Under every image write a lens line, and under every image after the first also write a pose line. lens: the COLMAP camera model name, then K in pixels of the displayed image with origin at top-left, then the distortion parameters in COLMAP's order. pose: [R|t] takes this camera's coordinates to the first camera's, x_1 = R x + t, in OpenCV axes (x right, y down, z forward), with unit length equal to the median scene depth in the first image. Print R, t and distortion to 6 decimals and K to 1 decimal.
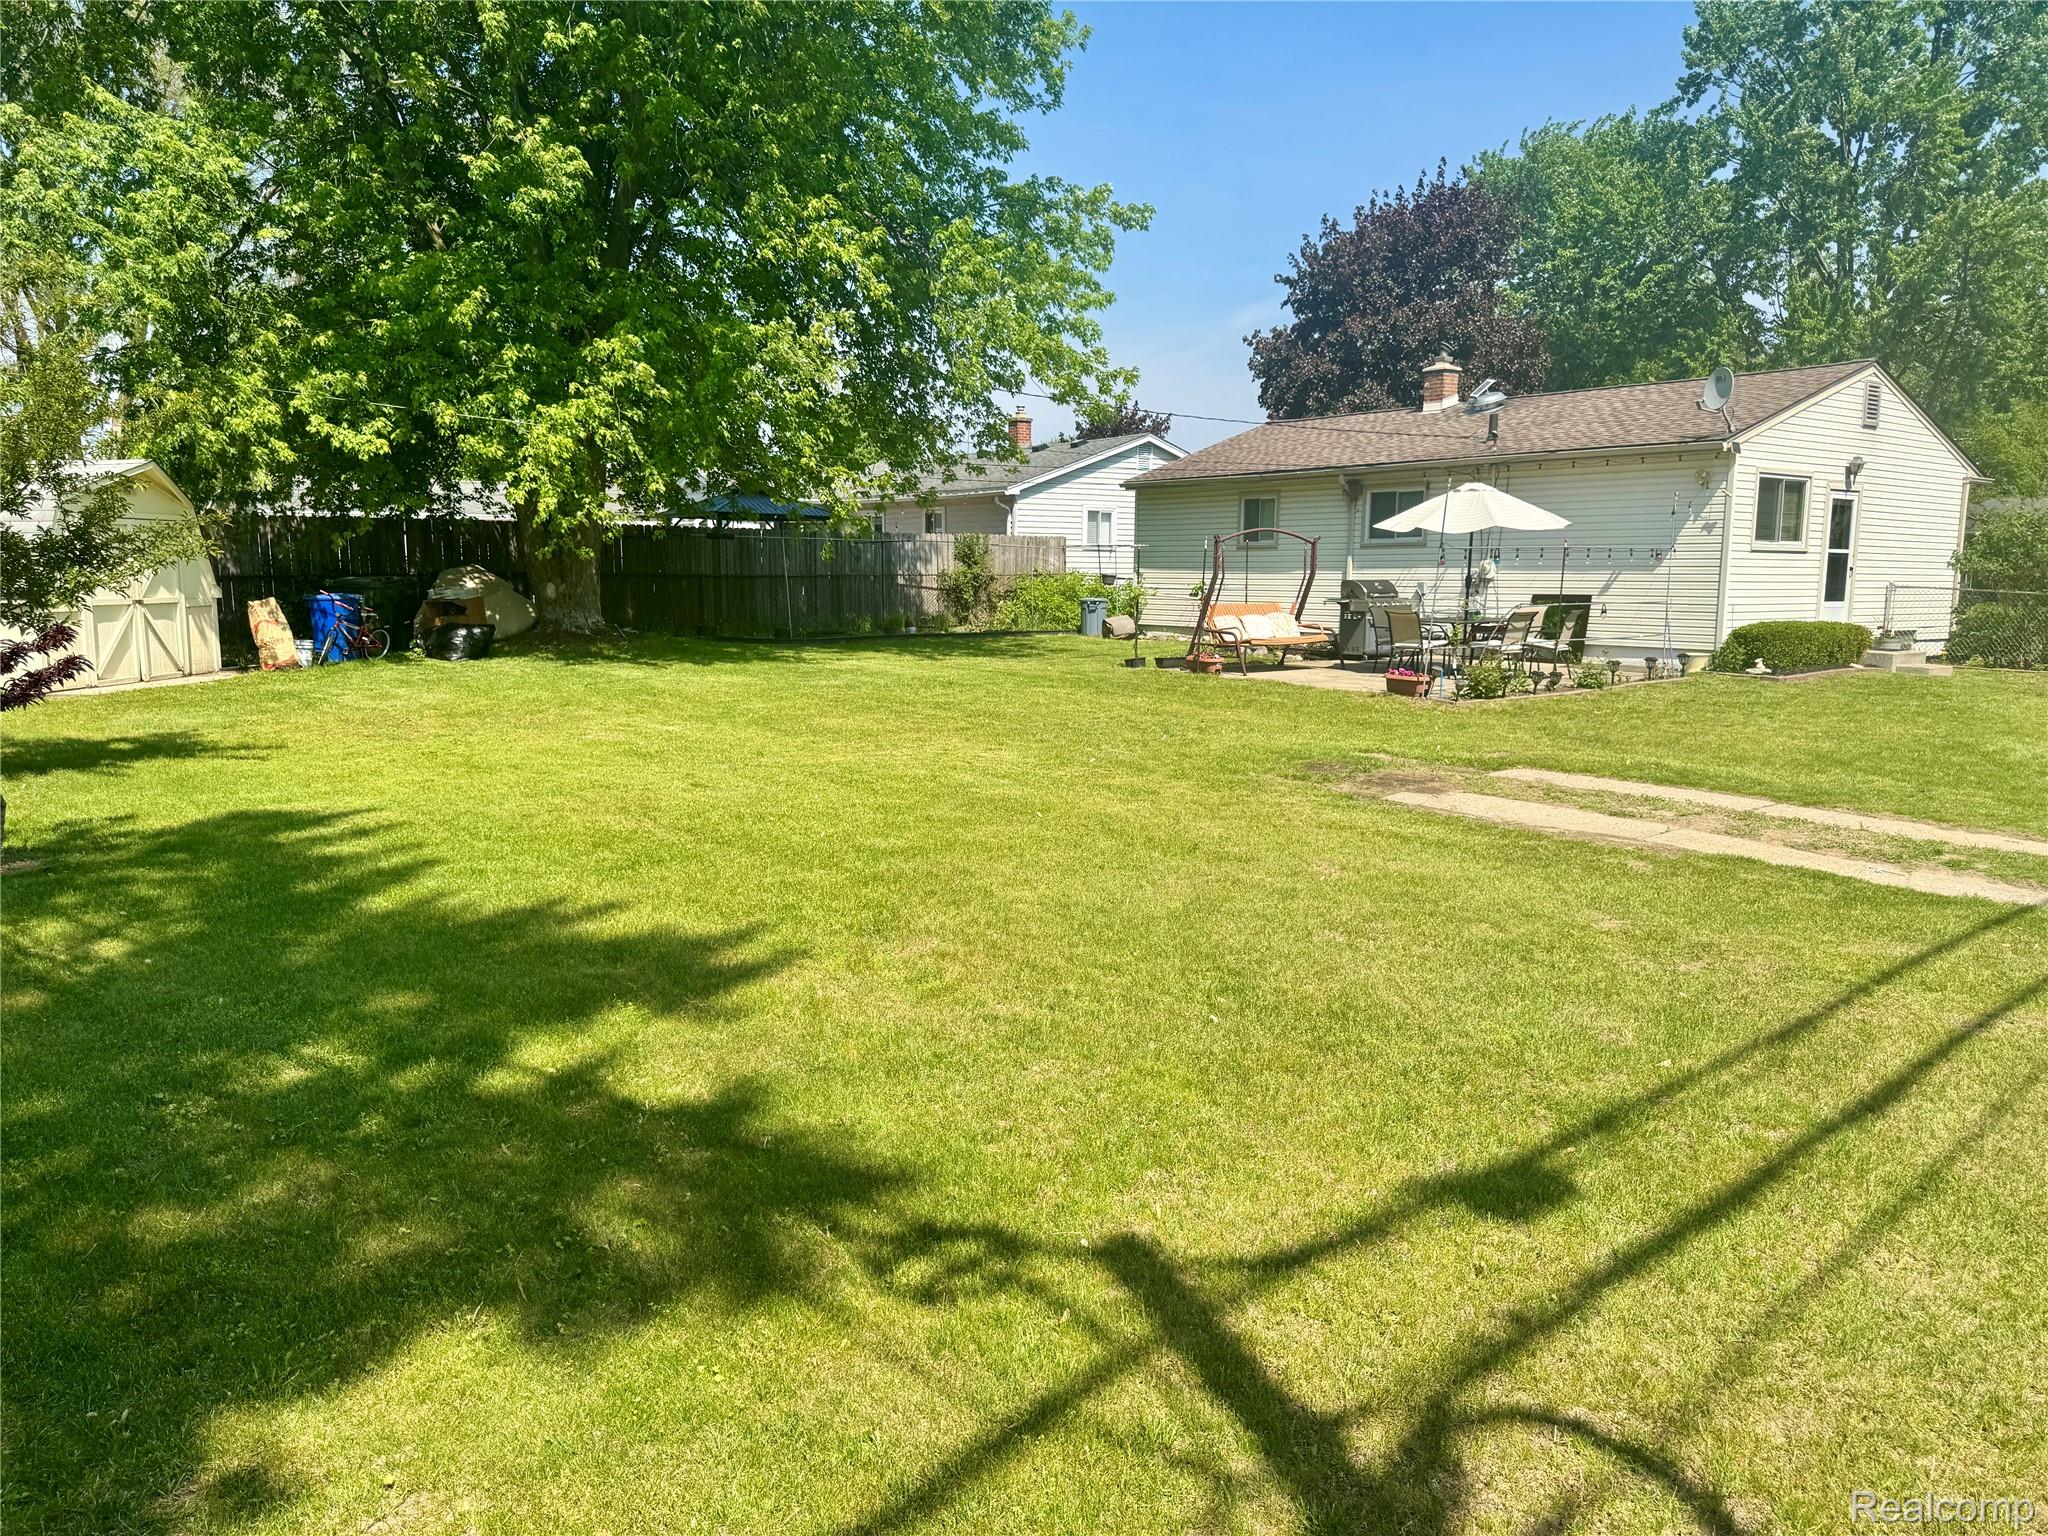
lens RADIAL K [[1468.2, 0, 1007.2], [0, 1468.2, 753.2], [0, 0, 1]] dist [0.052350, -0.064386]
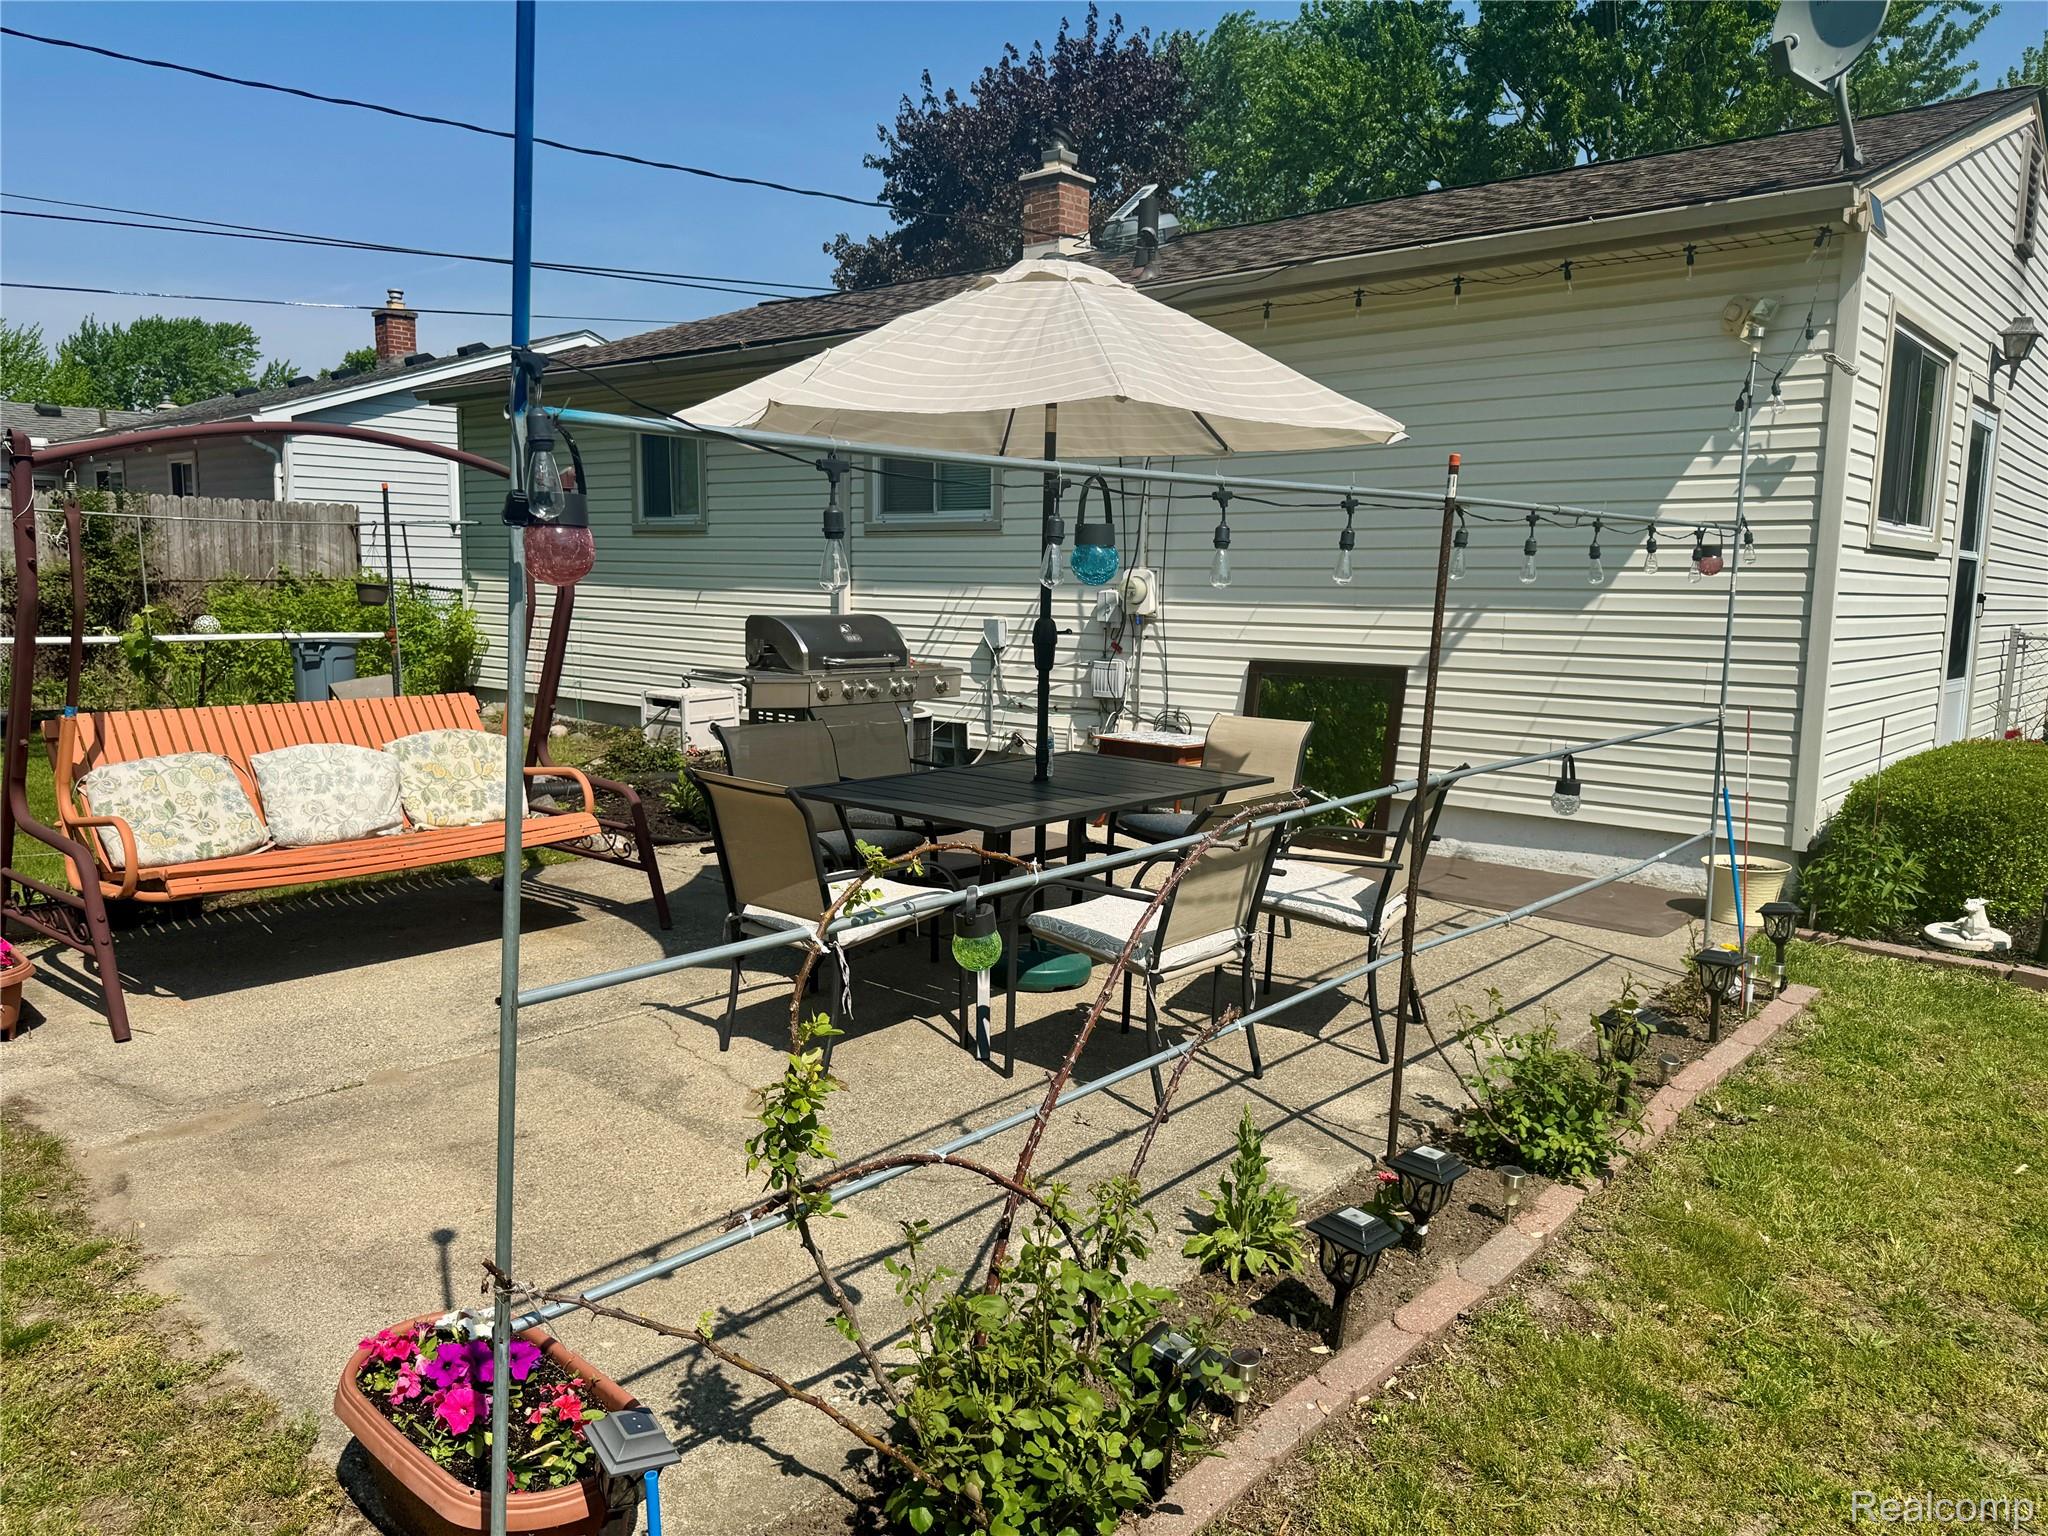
lens RADIAL K [[1468.2, 0, 1027.5], [0, 1468.2, 781.9], [0, 0, 1]] dist [0.052350, -0.064386]
pose [[0.976063, -0.015731, 0.216917, 0.216122], [0.012658, 0.999799, 0.015548, -0.082082], [-0.217118, -0.012430, 0.976066, 0.641560]]
